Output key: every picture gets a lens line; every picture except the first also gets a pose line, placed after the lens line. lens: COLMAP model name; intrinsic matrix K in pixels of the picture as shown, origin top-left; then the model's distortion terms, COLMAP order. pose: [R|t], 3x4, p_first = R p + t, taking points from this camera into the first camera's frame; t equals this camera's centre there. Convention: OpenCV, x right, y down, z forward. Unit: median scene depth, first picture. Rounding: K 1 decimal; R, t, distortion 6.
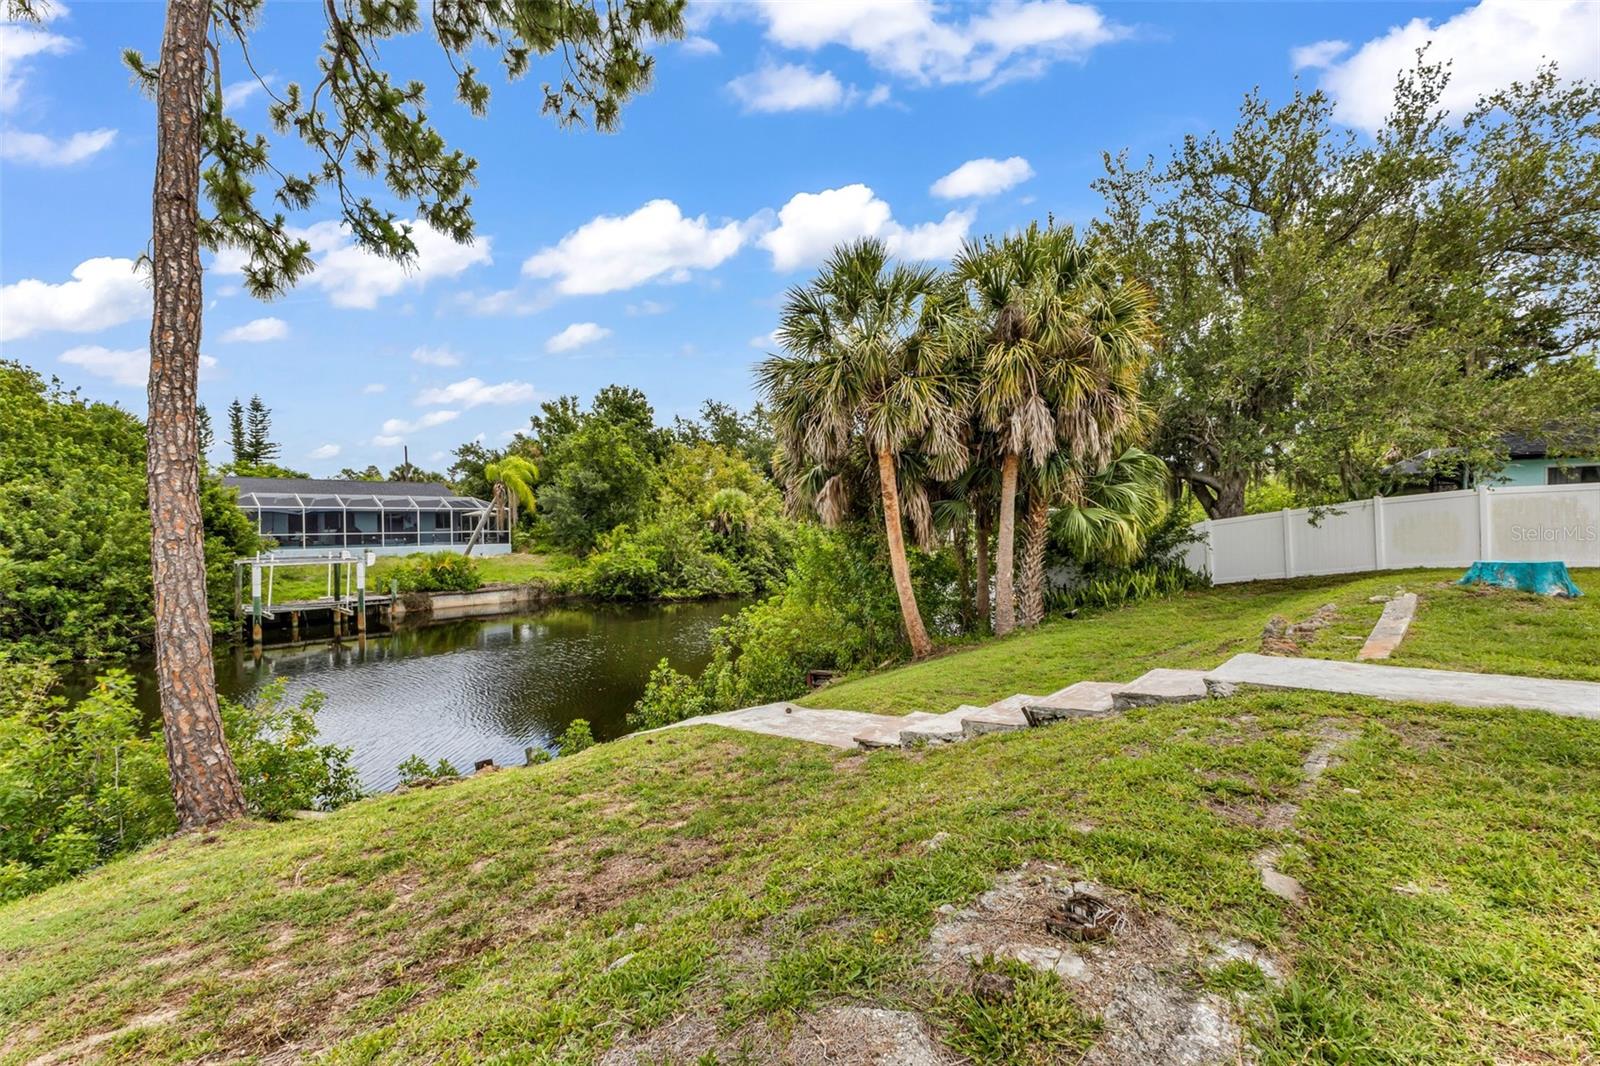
lens RADIAL K [[713.5, 0, 800.0], [0, 713.5, 533.0], [0, 0, 1]] dist [0.013144, -0.000454]
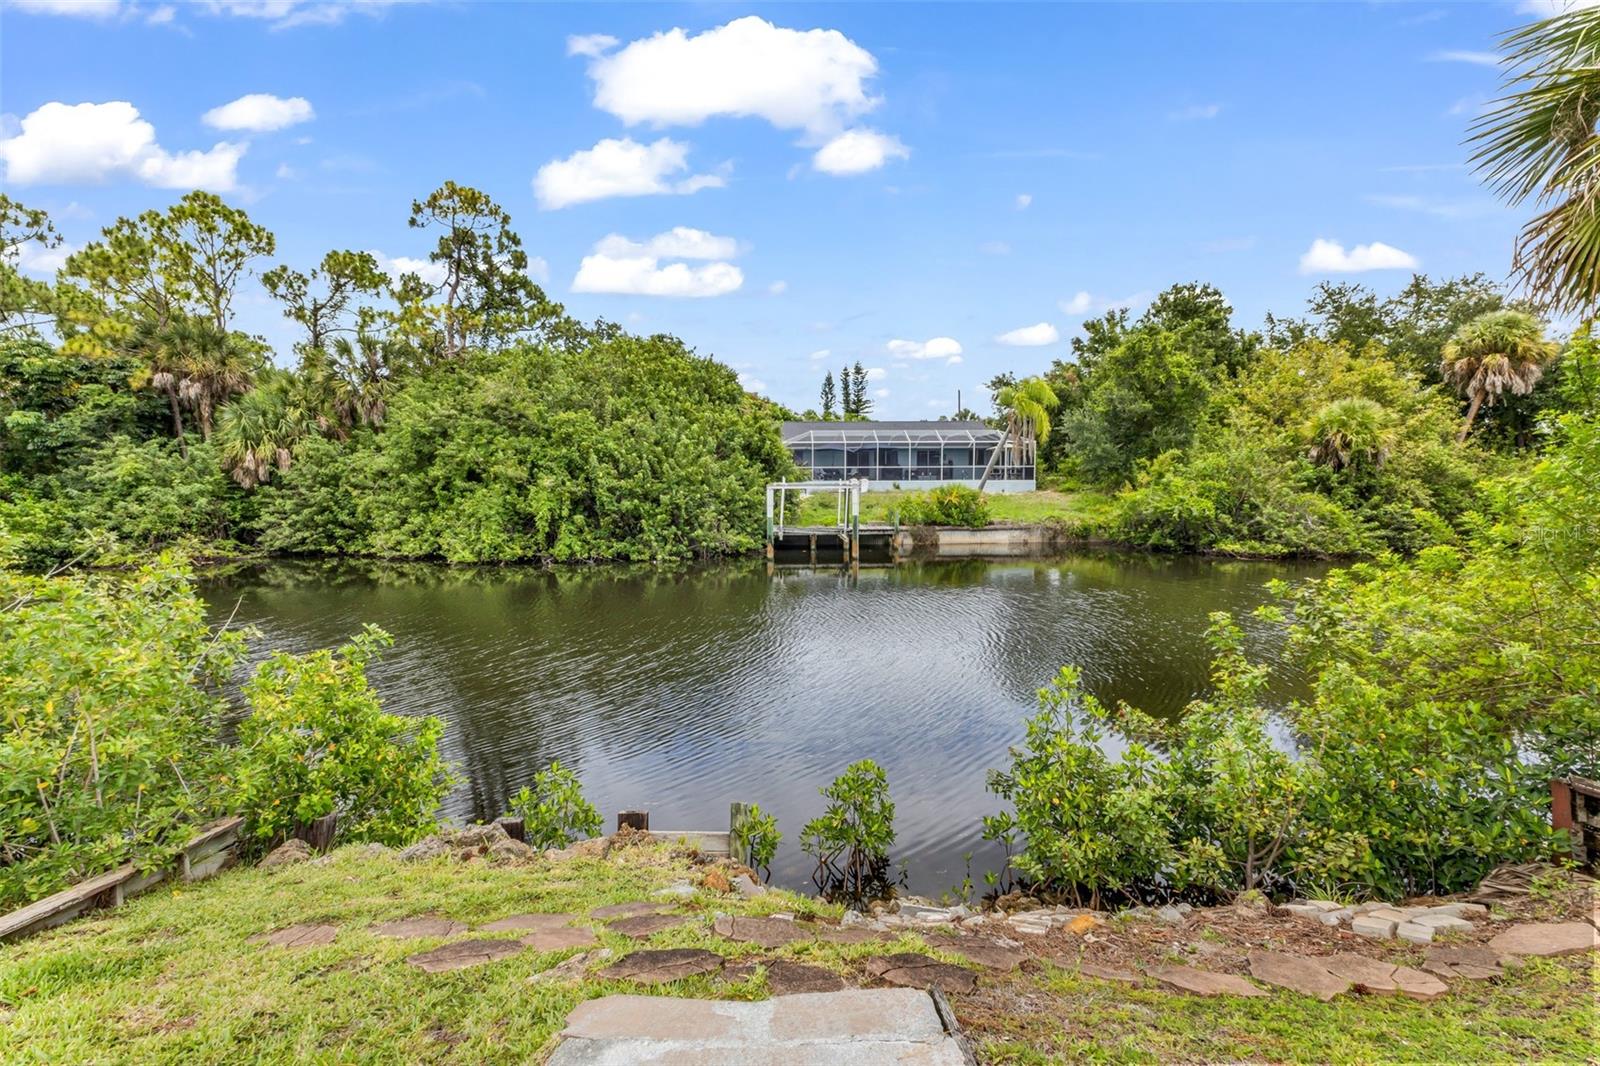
lens RADIAL K [[687.7, 0, 800.0], [0, 687.7, 533.0], [0, 0, 1]] dist [0.010232, 0.000018]
pose [[0.714623, 0.059300, -0.696992, -0.008117], [-0.009631, 0.997140, 0.074962, 0.020821], [0.699444, -0.046857, 0.713150, 0.182894]]
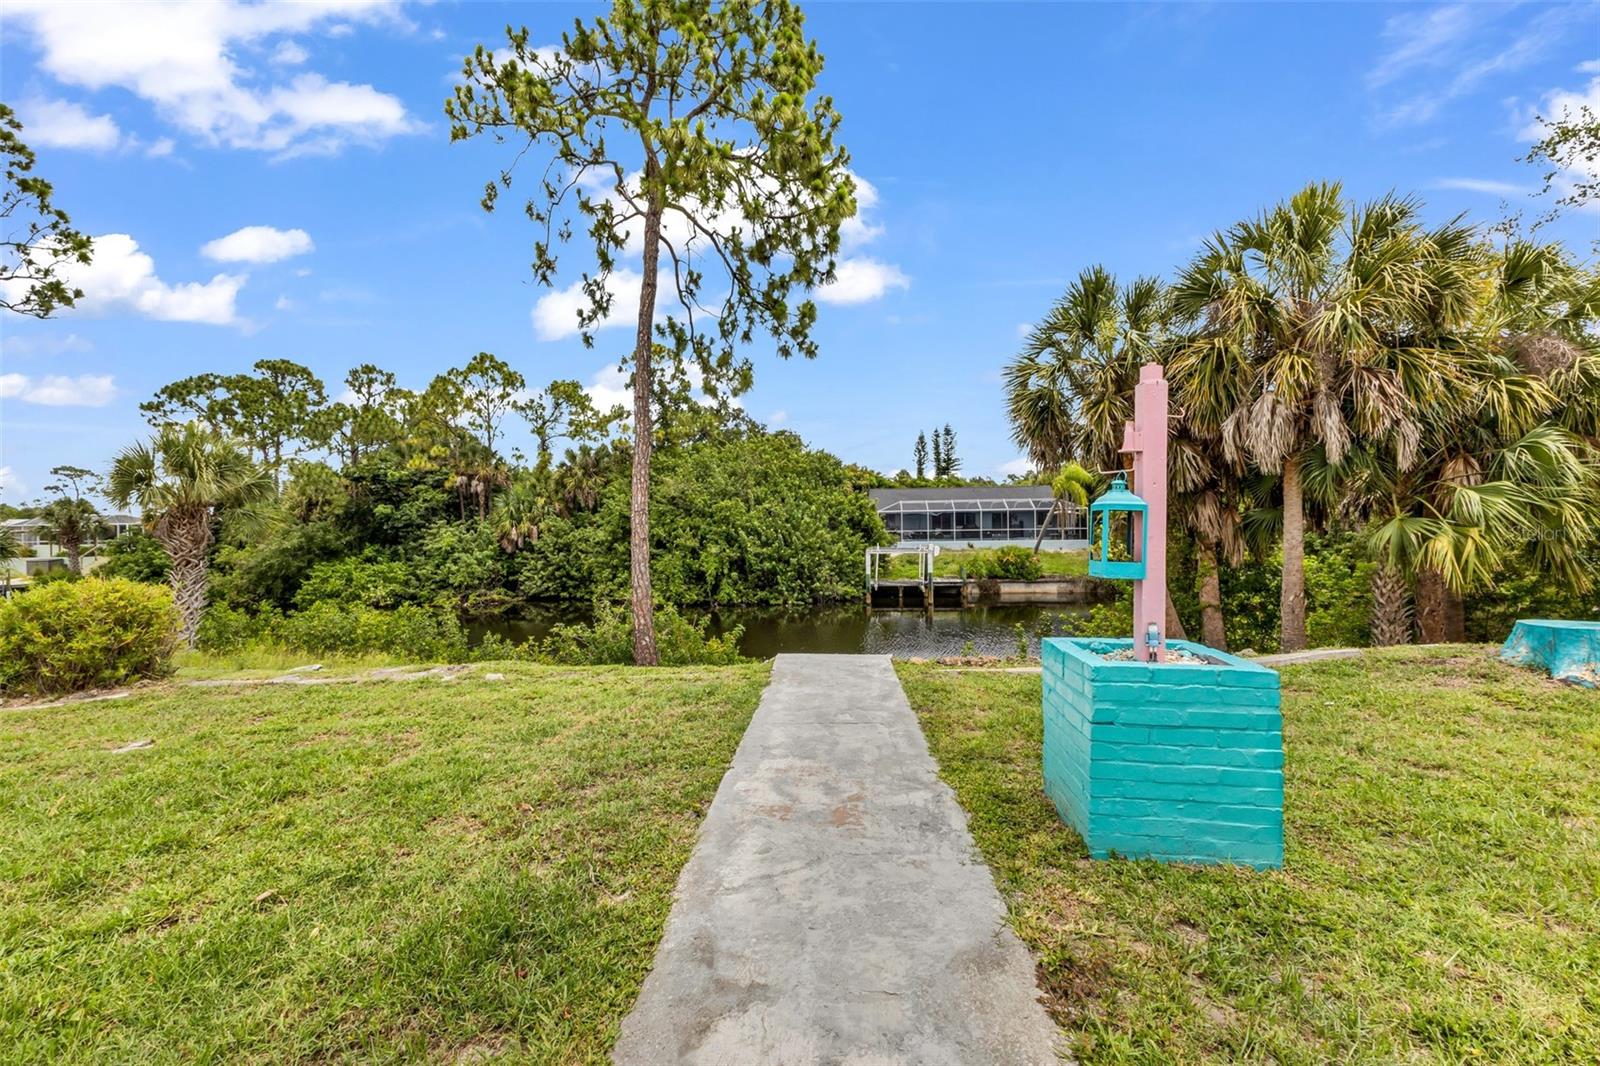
lens RADIAL K [[691.7, 0, 800.6], [0, 691.7, 527.6], [0, 0, 1]] dist [0.003526, 0.000505]
pose [[0.609891, 0.003300, -0.792479, 0.175031], [-0.000496, 0.999993, 0.003783, -0.007823], [0.792485, -0.001914, 0.609888, 0.010890]]
